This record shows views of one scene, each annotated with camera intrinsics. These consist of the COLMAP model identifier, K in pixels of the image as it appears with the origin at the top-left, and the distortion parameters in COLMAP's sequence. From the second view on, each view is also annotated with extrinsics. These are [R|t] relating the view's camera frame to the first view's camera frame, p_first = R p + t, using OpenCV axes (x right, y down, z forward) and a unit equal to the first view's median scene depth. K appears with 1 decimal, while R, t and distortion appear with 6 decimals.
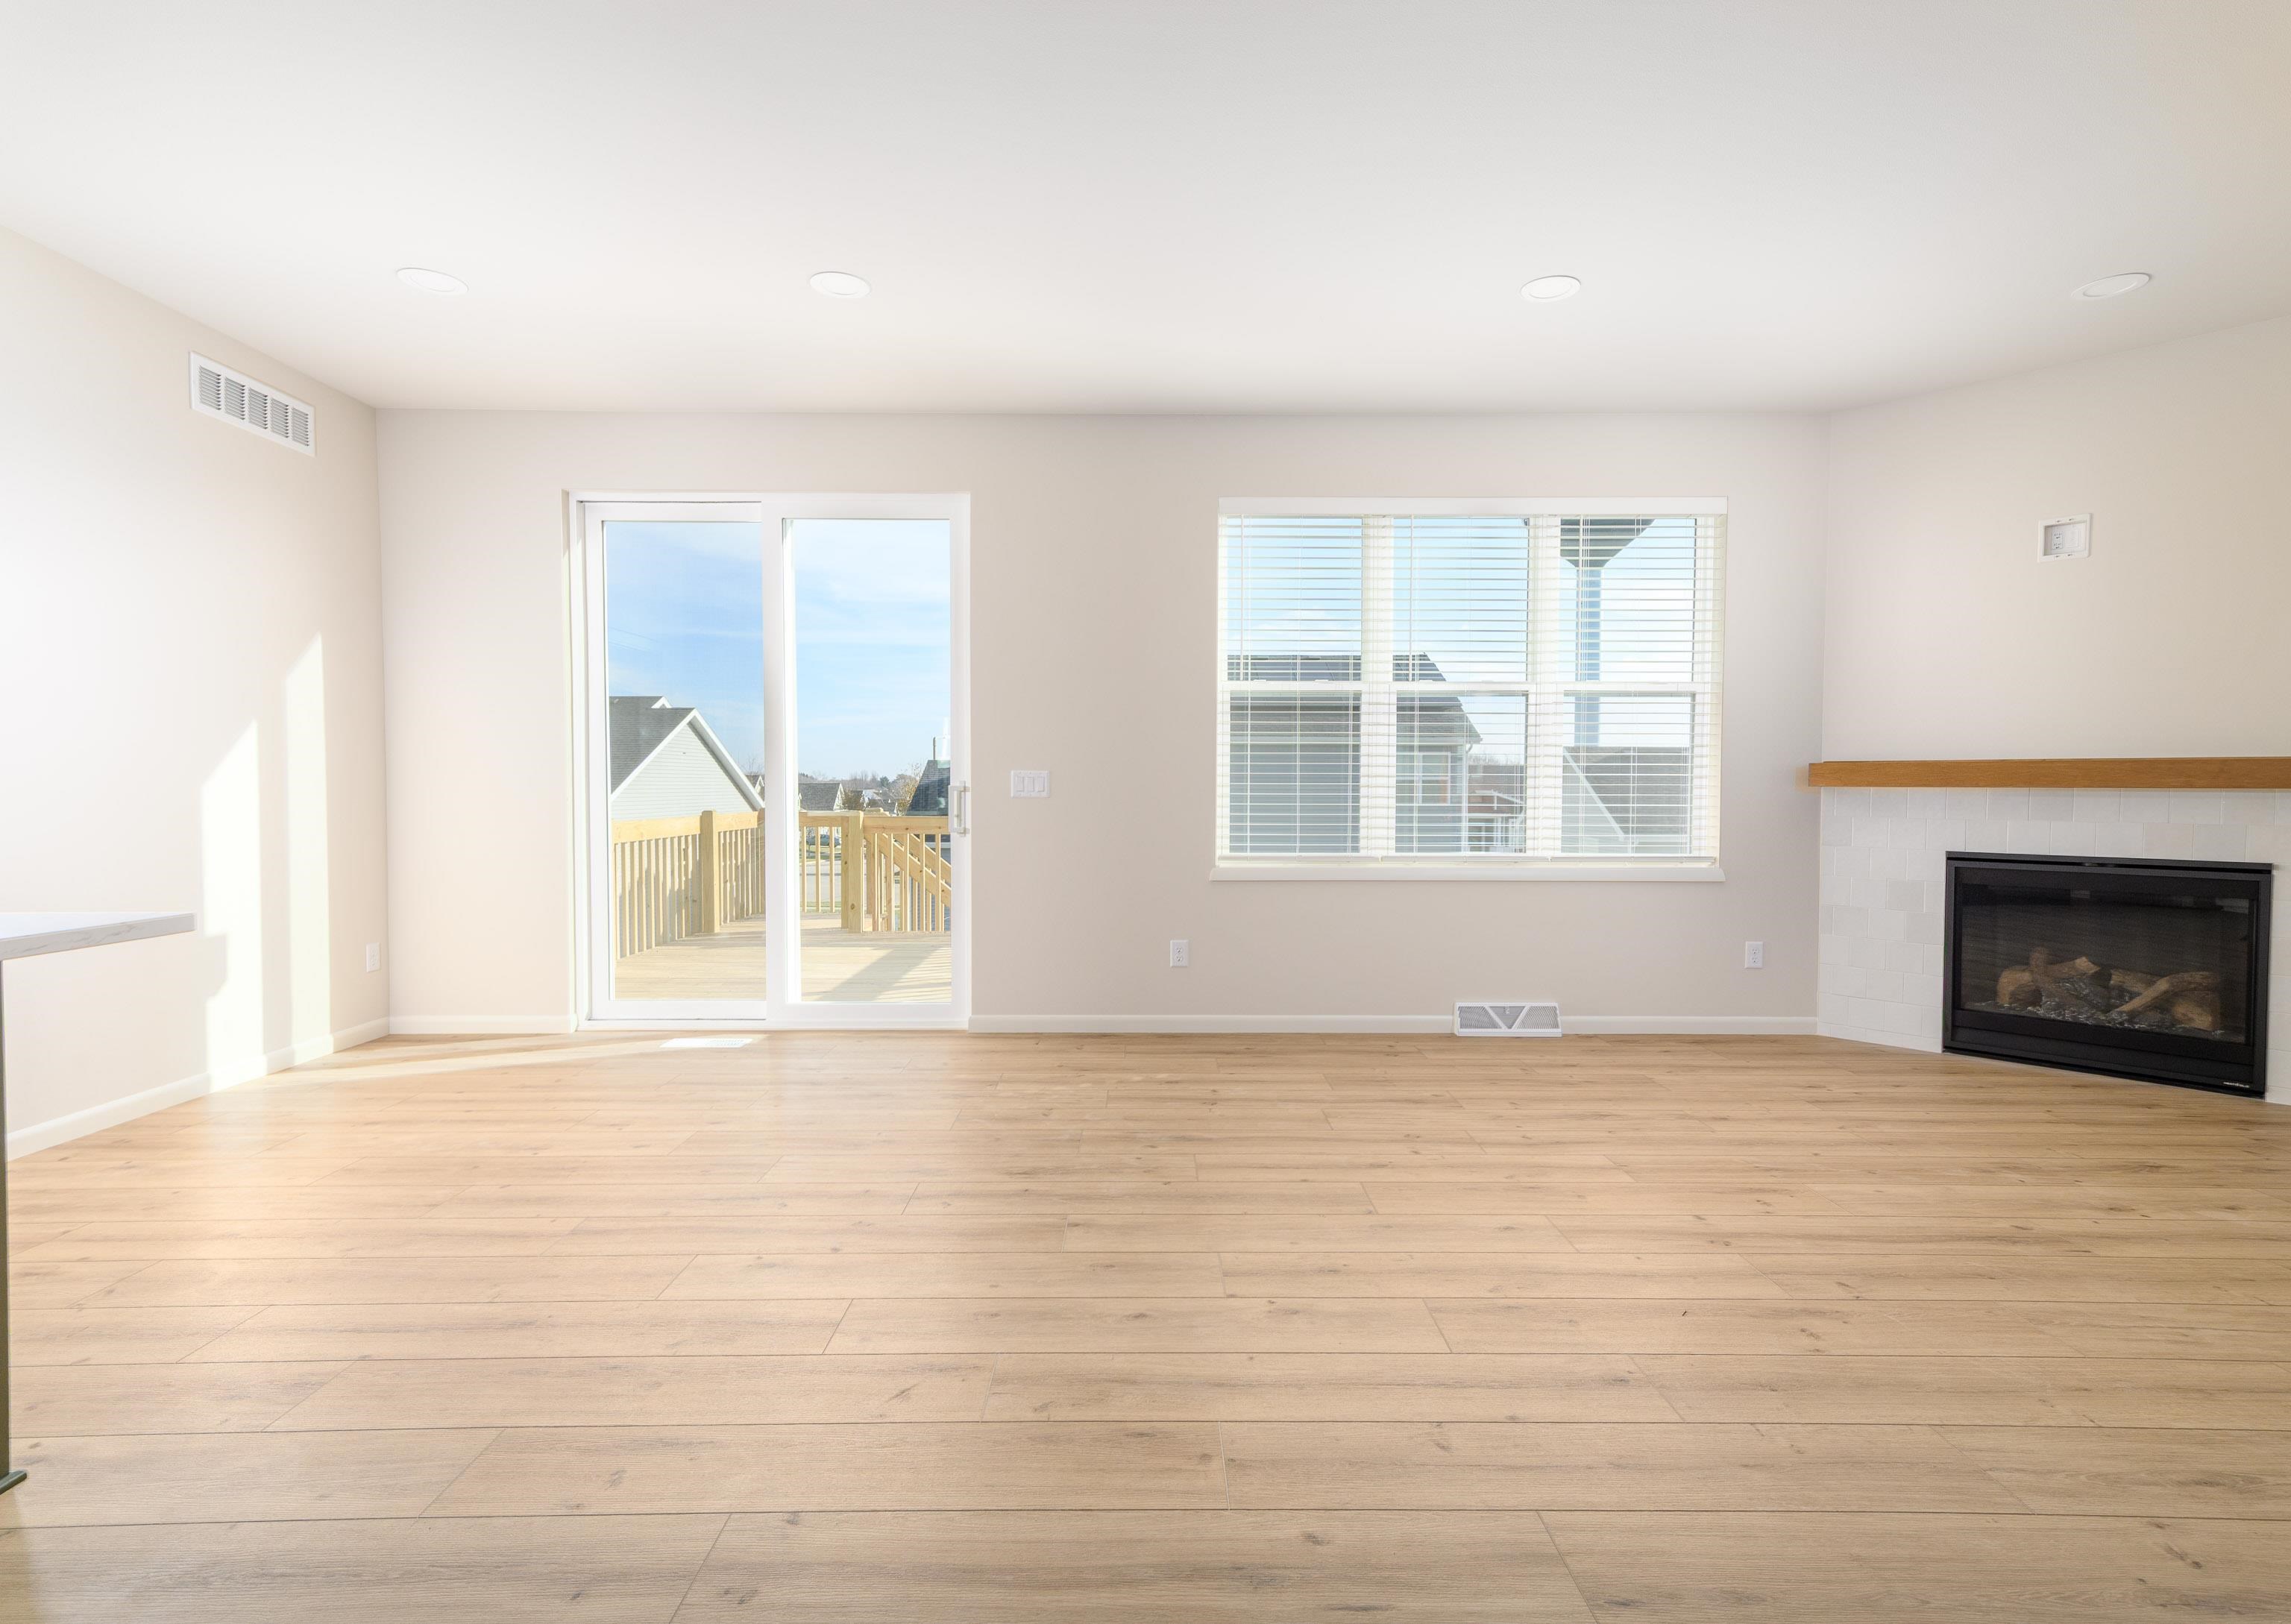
lens RADIAL K [[1084.5, 0, 1131.7], [0, 1084.5, 818.8], [0, 0, 1]] dist [0.004172, 0.004939]
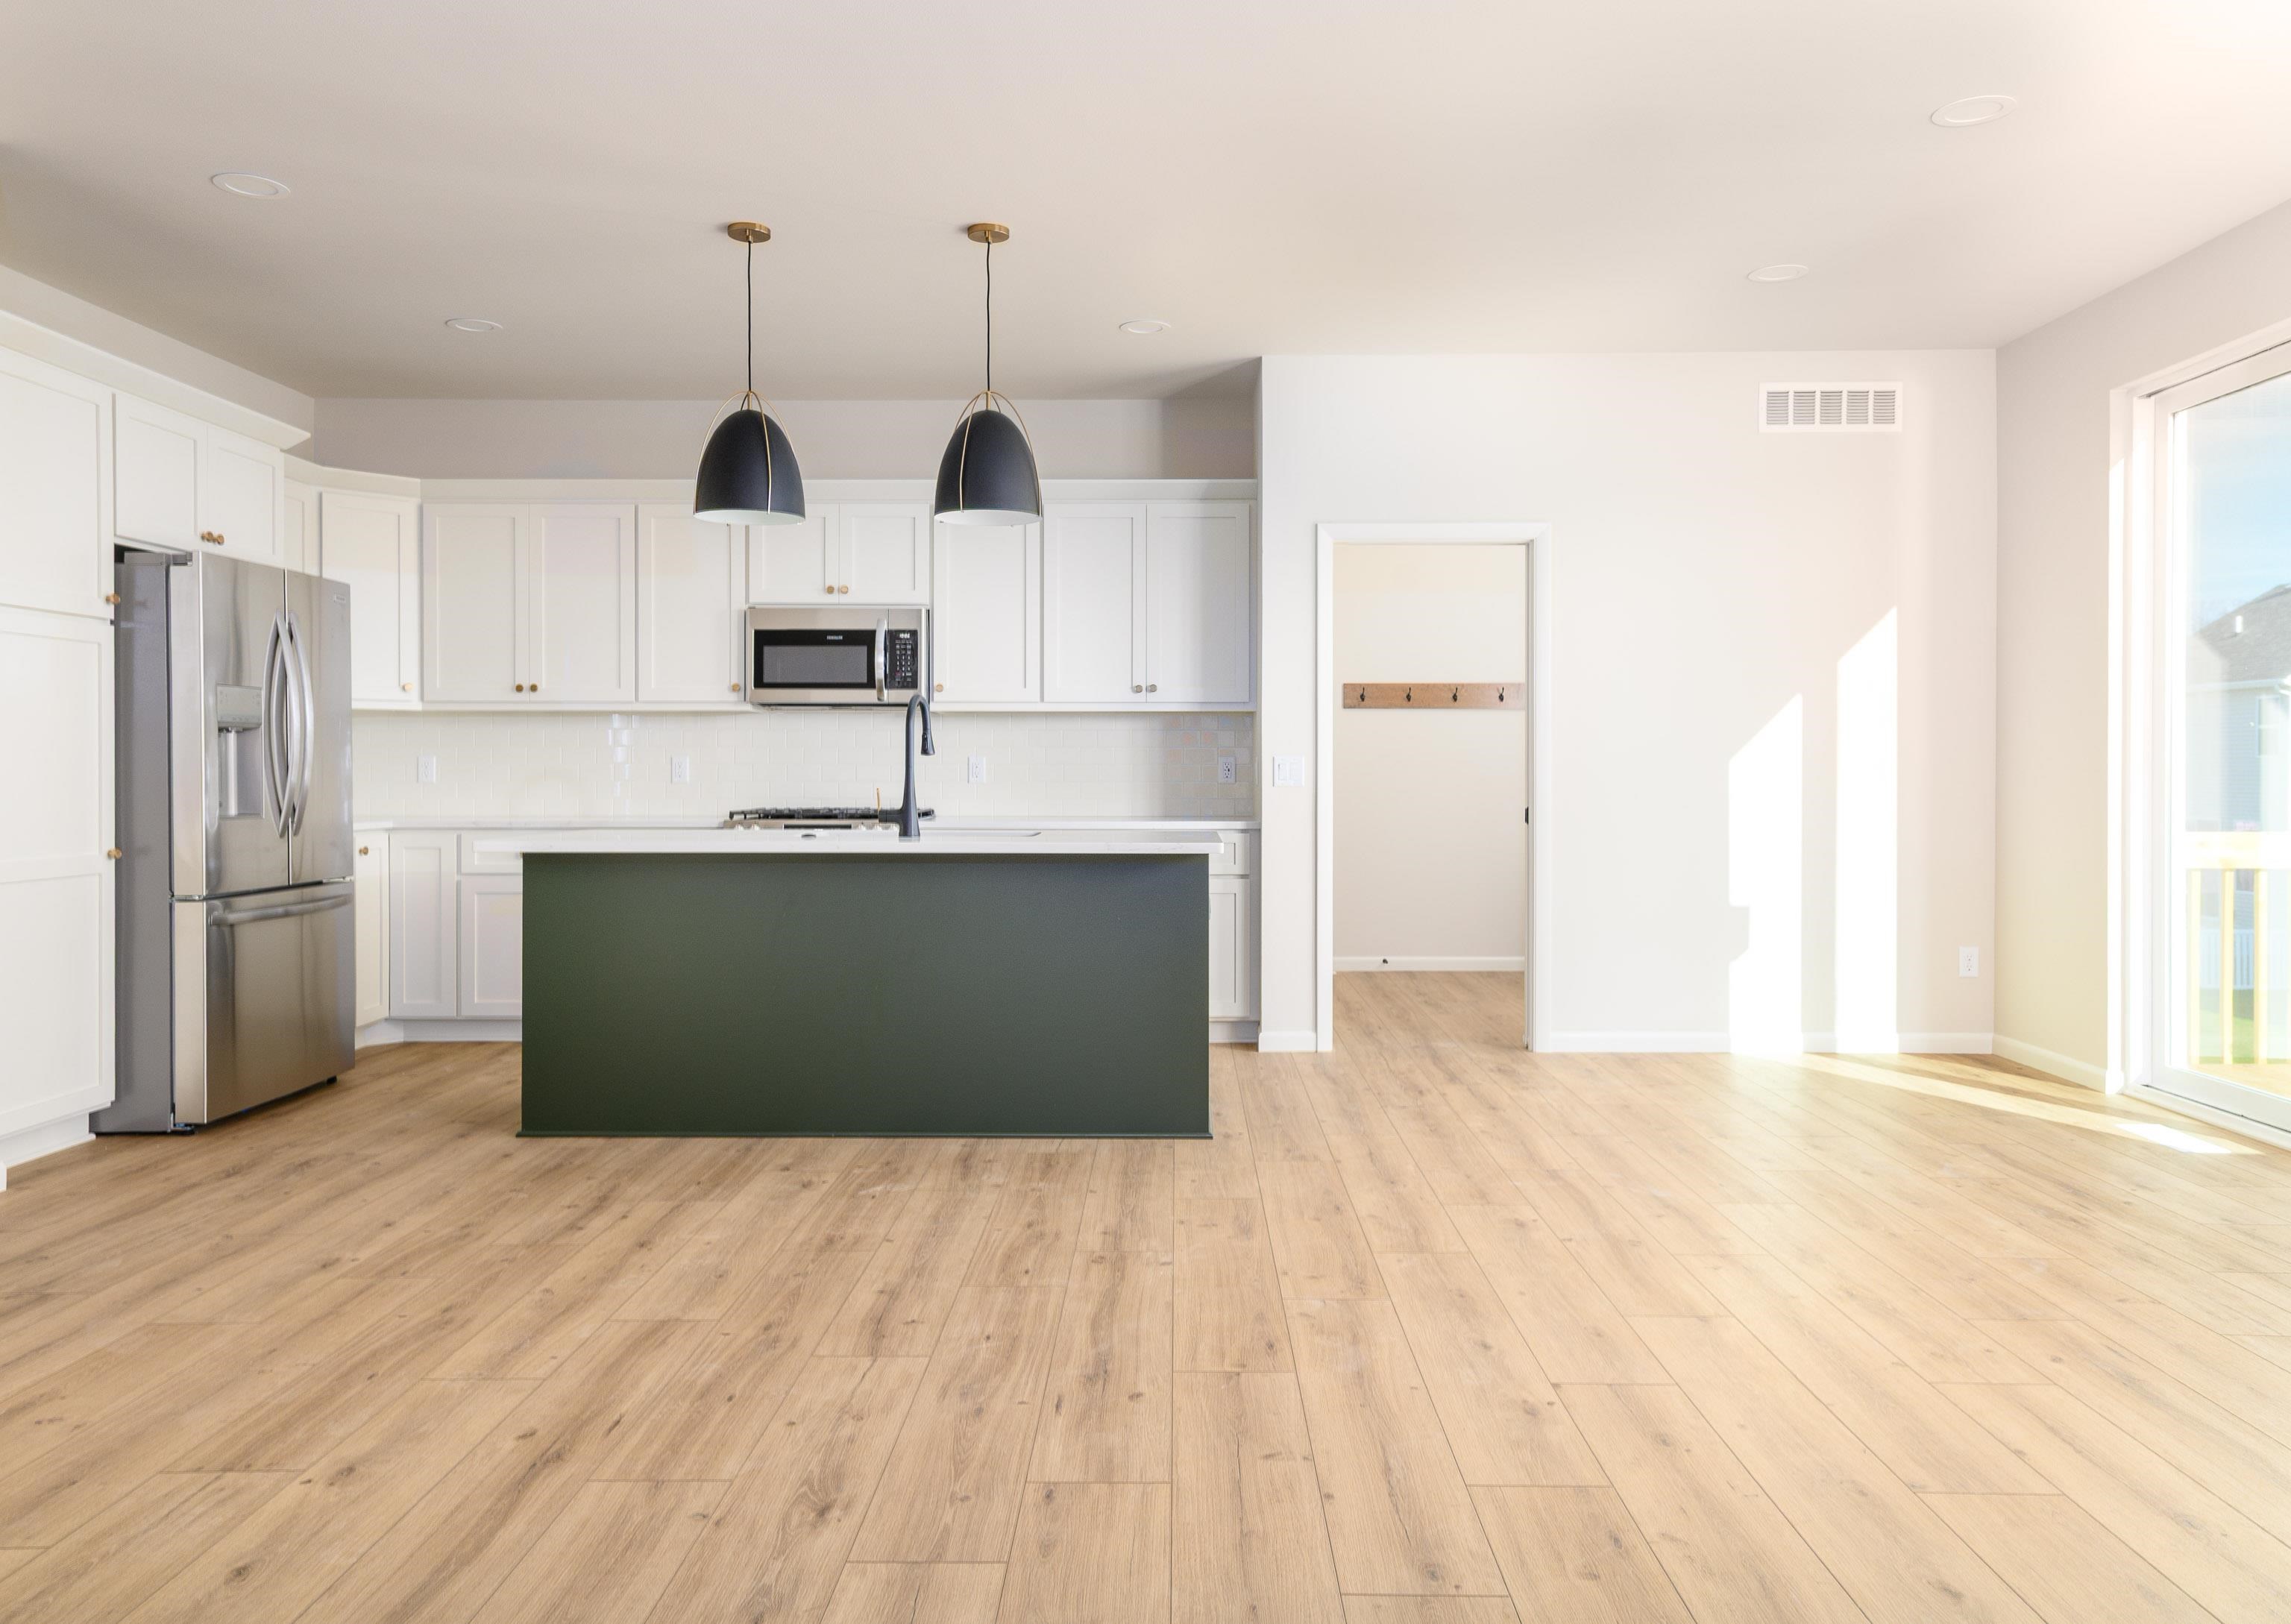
lens RADIAL K [[1644.3, 0, 1188.1], [0, 1644.3, 804.4], [0, 0, 1]] dist [0.051020, 0.000448]
pose [[0.007833, 0.020184, -0.999766, 0.804462], [-0.031502, 0.999305, 0.019928, -0.014015], [0.999473, 0.031339, 0.008464, 0.411065]]
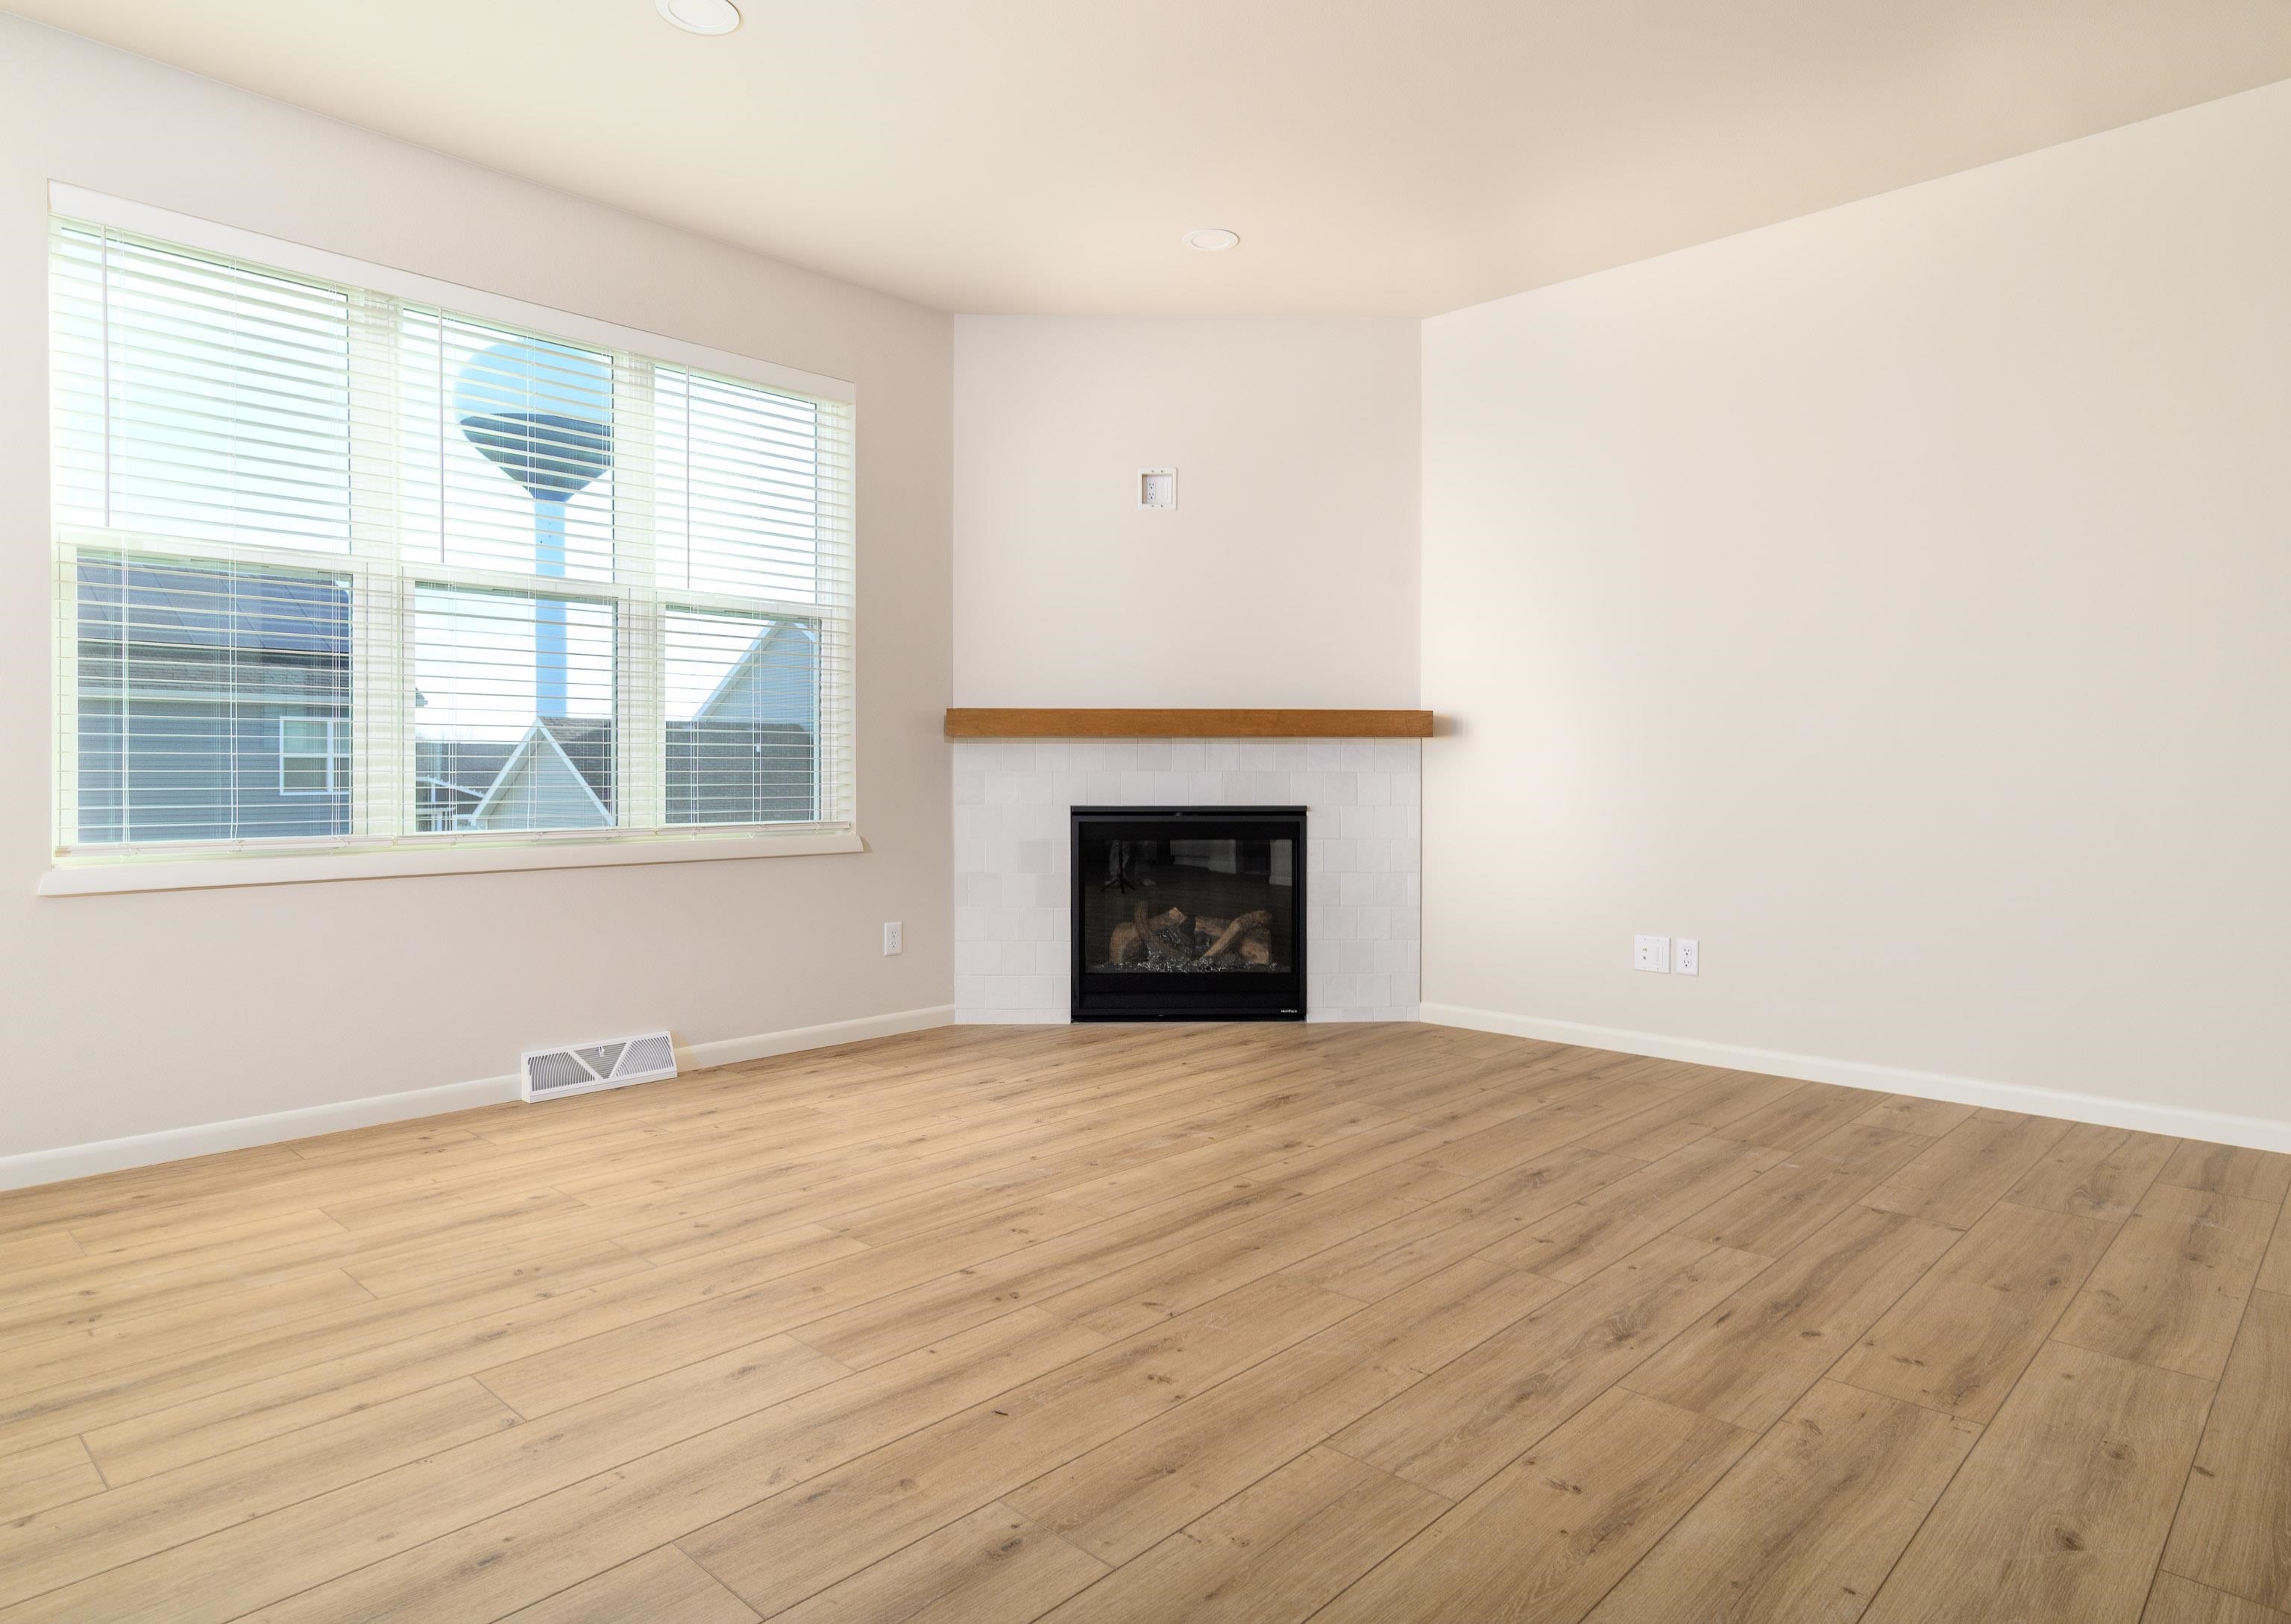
lens RADIAL K [[1348.5, 0, 1167.8], [0, 1348.5, 770.8], [0, 0, 1]] dist [0.014488, 0.004781]
pose [[0.681547, -0.002534, 0.731770, -0.048488], [0.026035, 0.999445, -0.020787, 0.029964], [-0.731311, 0.033219, 0.681234, 0.174660]]
